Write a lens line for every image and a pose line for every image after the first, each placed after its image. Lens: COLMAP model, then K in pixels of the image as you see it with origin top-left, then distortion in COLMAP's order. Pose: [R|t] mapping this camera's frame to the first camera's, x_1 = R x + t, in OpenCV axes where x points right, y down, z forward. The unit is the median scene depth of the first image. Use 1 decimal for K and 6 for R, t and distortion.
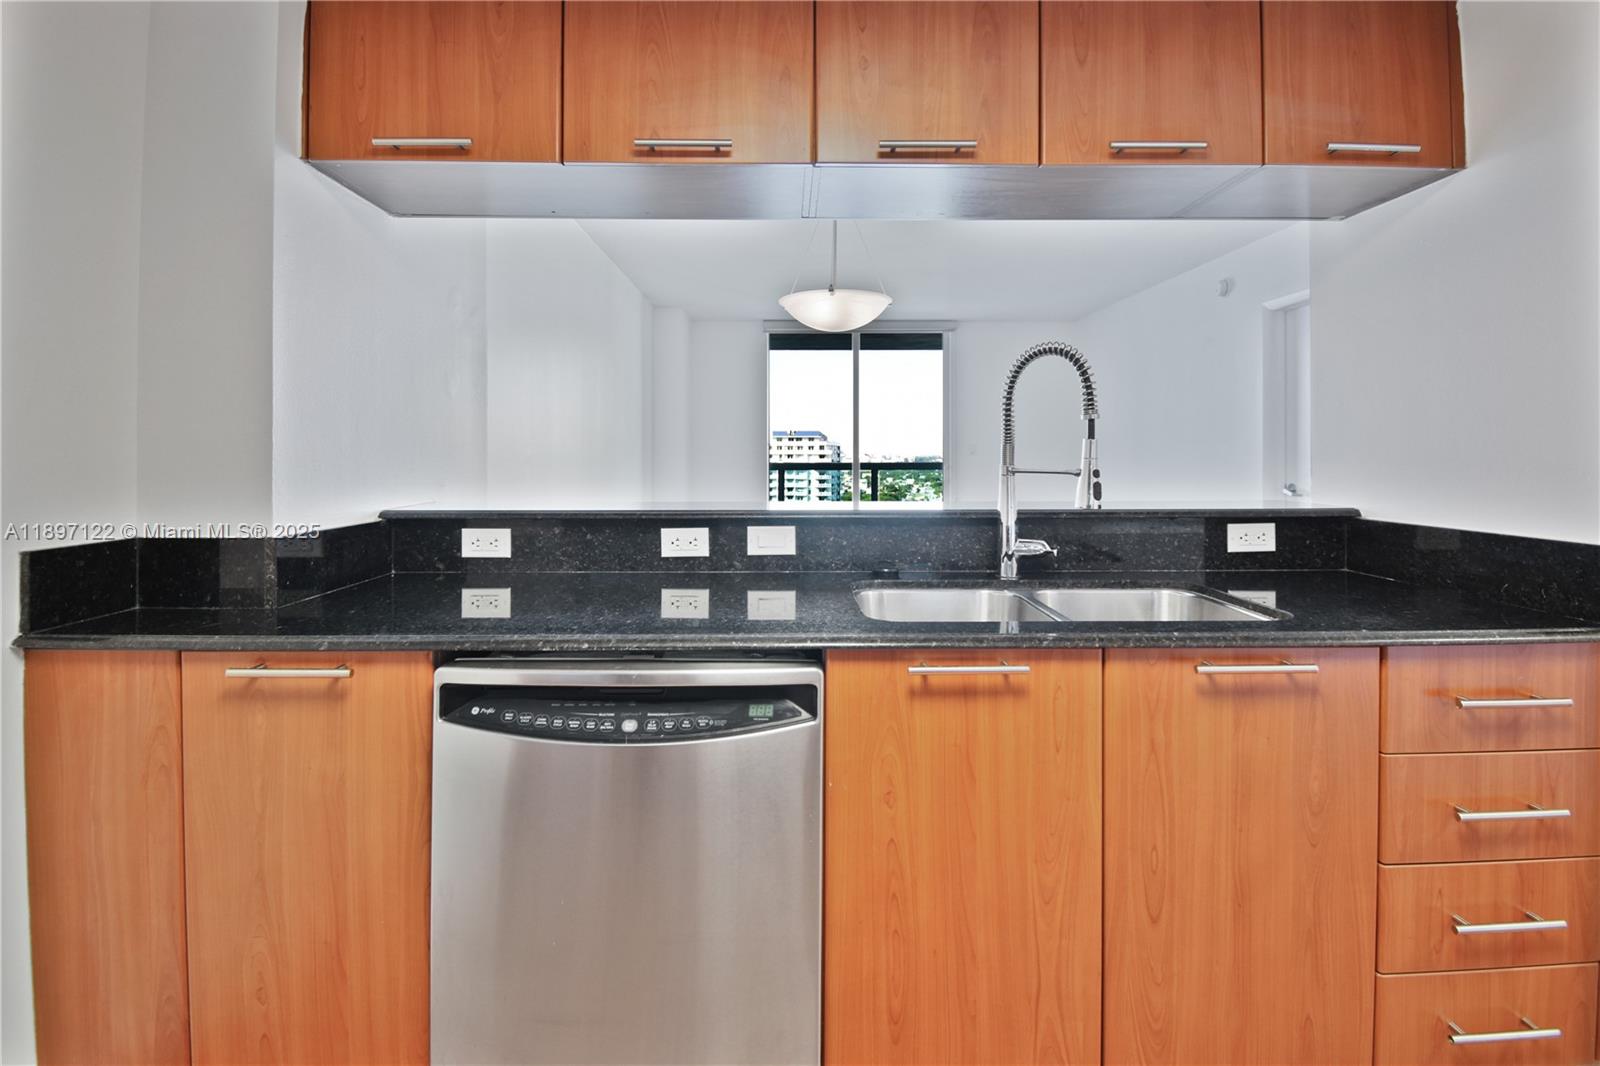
lens RADIAL K [[730.6, 0, 793.5], [0, 730.6, 460.7], [0, 0, 1]] dist [0.001761, -0.010644]
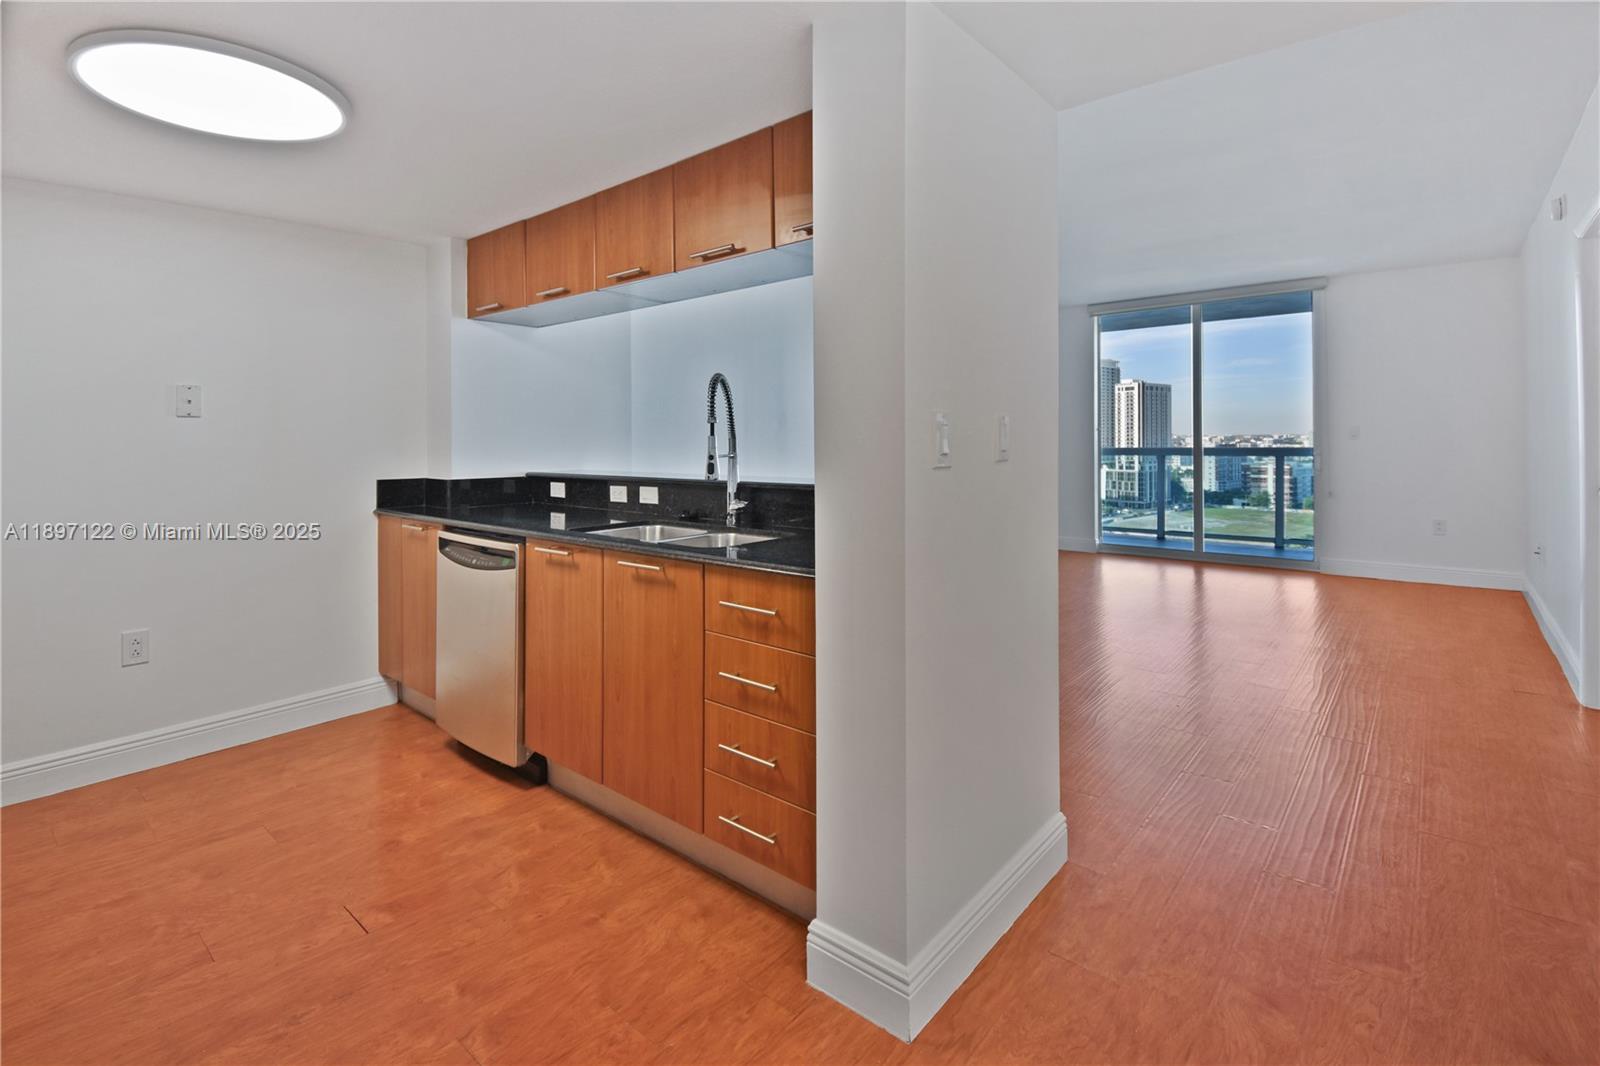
lens RADIAL K [[740.2, 0, 805.1], [0, 740.2, 436.0], [0, 0, 1]] dist [0.001654, -0.000188]
pose [[0.763011, -0.005774, -0.646360, 1.623419], [-0.000146, 0.999959, -0.009105, -0.016548], [0.646386, 0.007042, 0.762978, -0.106610]]
